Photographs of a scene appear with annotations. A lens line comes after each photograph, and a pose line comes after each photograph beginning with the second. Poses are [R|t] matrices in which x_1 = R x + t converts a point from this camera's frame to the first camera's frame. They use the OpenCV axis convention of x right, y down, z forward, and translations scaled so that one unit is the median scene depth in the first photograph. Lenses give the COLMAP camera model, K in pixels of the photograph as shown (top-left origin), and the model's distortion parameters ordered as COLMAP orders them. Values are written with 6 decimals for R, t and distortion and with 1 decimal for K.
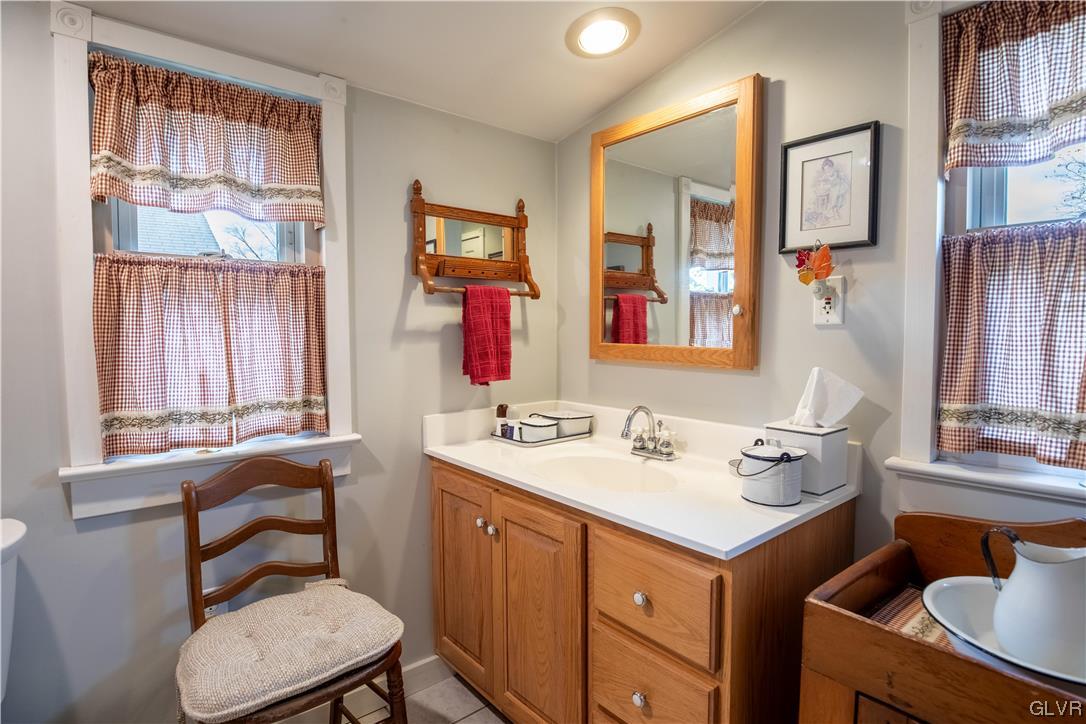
lens RADIAL K [[550.5, 0, 543.0], [0, 550.5, 362.0], [0, 0, 1]] dist [-0.021816, -0.005370]
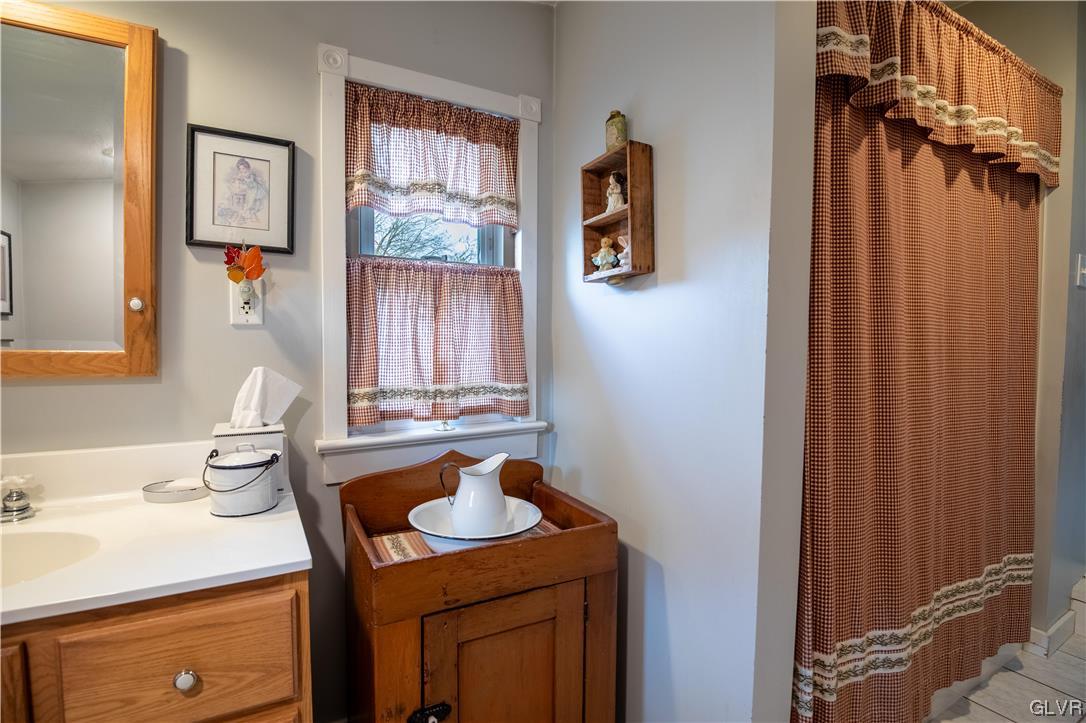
lens RADIAL K [[537.9, 0, 549.7], [0, 537.9, 359.4], [0, 0, 1]] dist [-0.021488, -0.005102]
pose [[0.165022, -0.040267, 0.985467, -0.384668], [0.045257, 0.998423, 0.033217, -0.012691], [-0.985251, 0.039118, 0.166585, 0.314485]]
